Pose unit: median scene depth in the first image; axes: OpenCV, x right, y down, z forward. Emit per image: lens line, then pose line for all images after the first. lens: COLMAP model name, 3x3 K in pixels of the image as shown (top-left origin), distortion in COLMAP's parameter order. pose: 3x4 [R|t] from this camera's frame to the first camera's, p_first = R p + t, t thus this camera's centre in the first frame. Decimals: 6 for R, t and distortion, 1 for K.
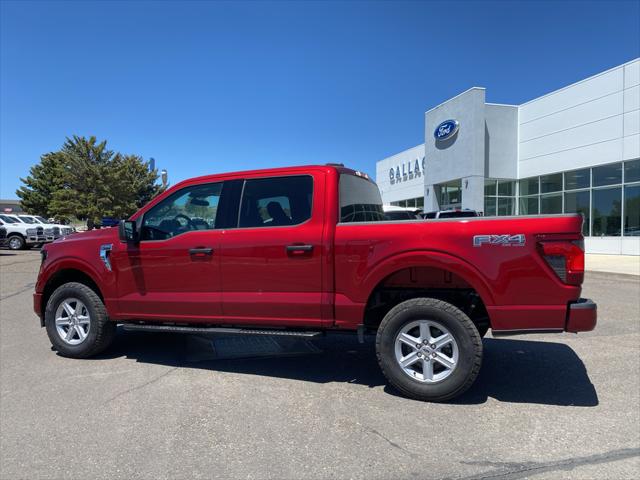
lens RADIAL K [[487.2, 0, 318.9], [0, 487.2, 242.7], [0, 0, 1]] dist [0.044237, -0.061610]
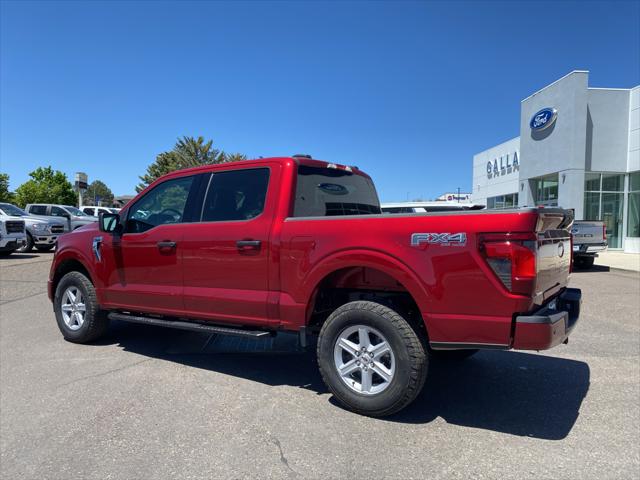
lens RADIAL K [[487.2, 0, 318.9], [0, 487.2, 242.7], [0, 0, 1]] dist [0.044237, -0.061610]
pose [[0.977681, 0.021059, -0.209037, 0.267395], [-0.019385, 0.999762, 0.010054, -0.002605], [0.209199, -0.005778, 0.977856, 0.079787]]
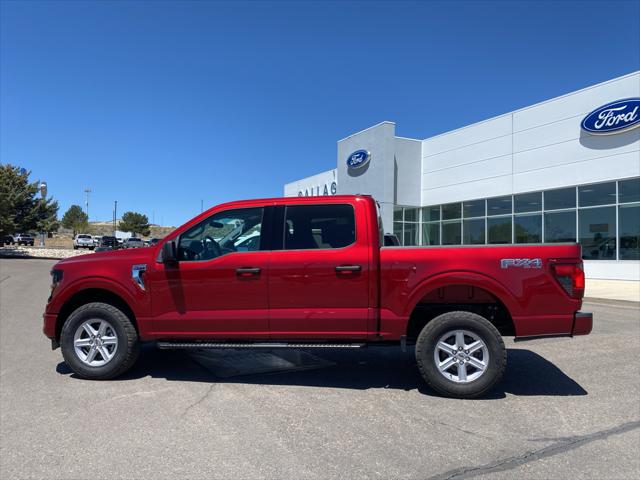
lens RADIAL K [[487.2, 0, 318.9], [0, 487.2, 242.7], [0, 0, 1]] dist [0.044237, -0.061610]
pose [[0.975277, 0.015647, 0.220430, -0.319193], [-0.006296, 0.999053, -0.043061, -0.000367], [-0.220895, 0.040609, 0.974452, -0.078376]]
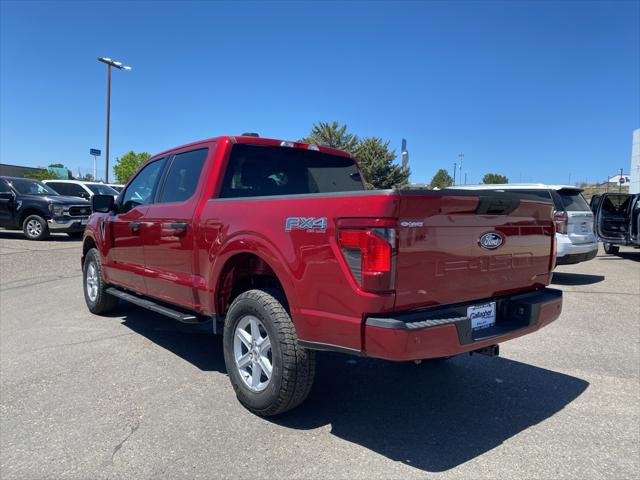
lens RADIAL K [[487.2, 0, 318.9], [0, 487.2, 242.7], [0, 0, 1]] dist [0.044237, -0.061610]
pose [[0.875433, 0.056511, -0.480024, 0.589491], [-0.036885, 0.998056, 0.050229, -0.012050], [0.481930, -0.026266, 0.875816, 0.267305]]
